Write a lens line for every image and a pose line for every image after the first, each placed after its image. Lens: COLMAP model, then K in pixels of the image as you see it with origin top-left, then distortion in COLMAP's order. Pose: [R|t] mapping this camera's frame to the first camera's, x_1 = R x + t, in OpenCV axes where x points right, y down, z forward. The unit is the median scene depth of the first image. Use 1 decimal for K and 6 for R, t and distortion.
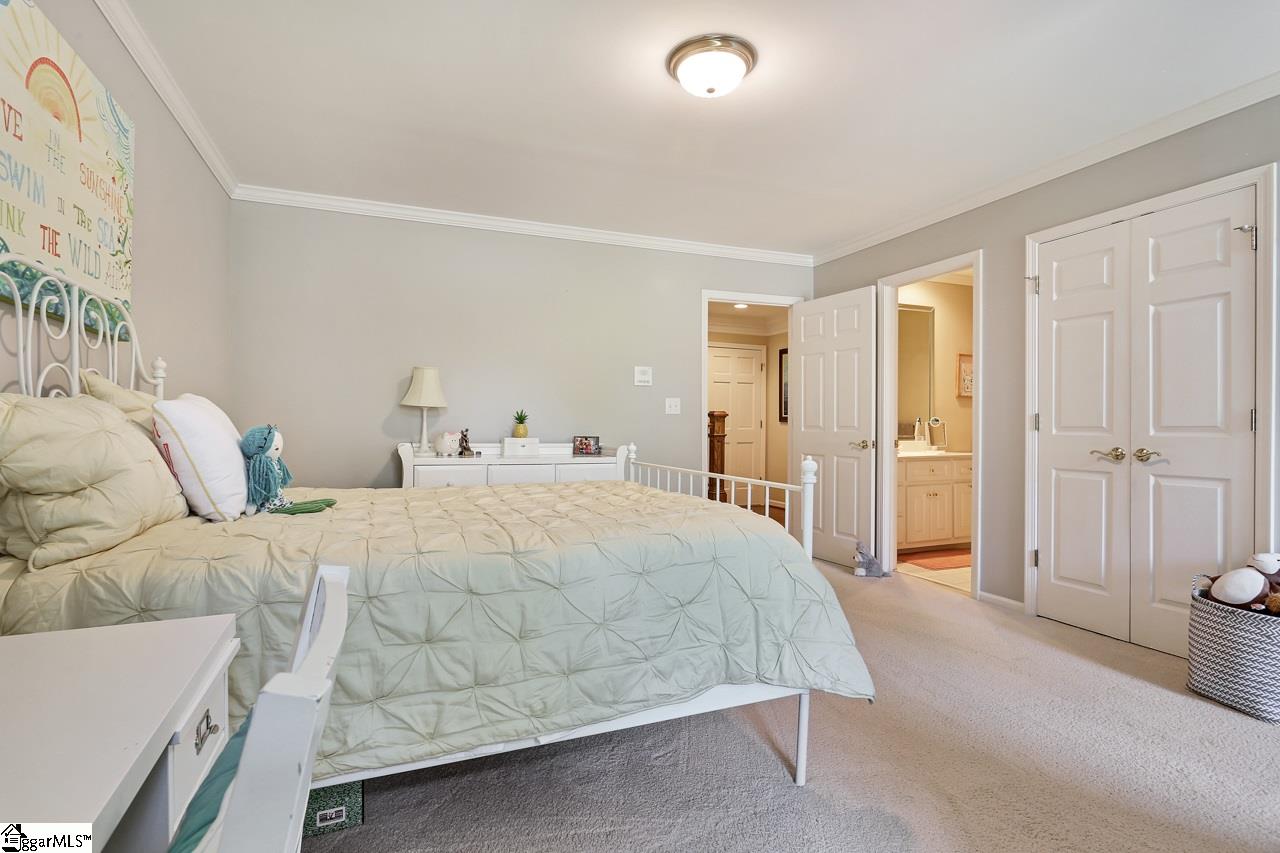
lens RADIAL K [[635.4, 0, 632.3], [0, 635.4, 432.0], [0, 0, 1]] dist [-0.003440, 0.000038]
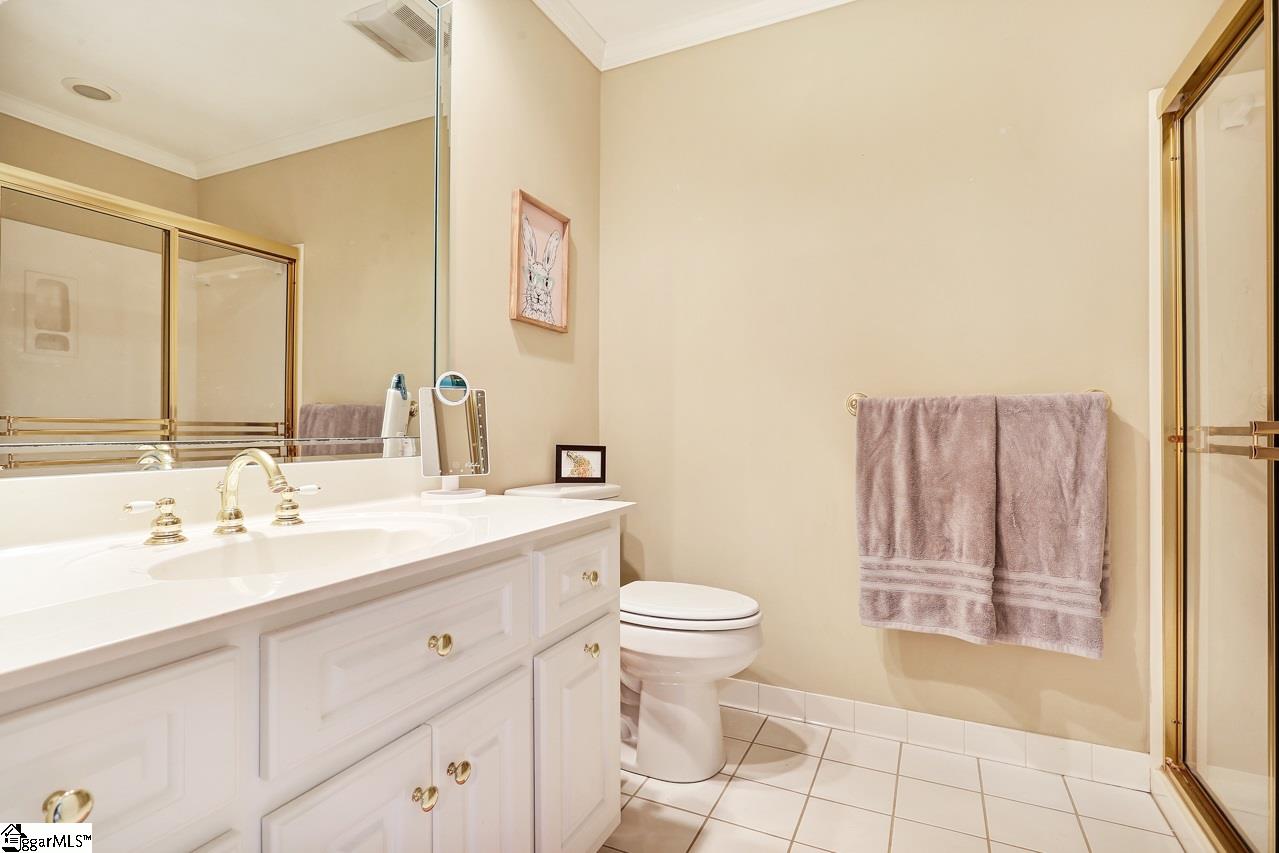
lens RADIAL K [[634.9, 0, 631.8], [0, 634.9, 432.0], [0, 0, 1]] dist [-0.003440, 0.000038]
pose [[0.744004, -0.001698, 0.668173, 0.345188], [0.003324, 0.999994, -0.001160, 0.003205], [-0.668167, 0.003084, 0.744005, 0.731477]]
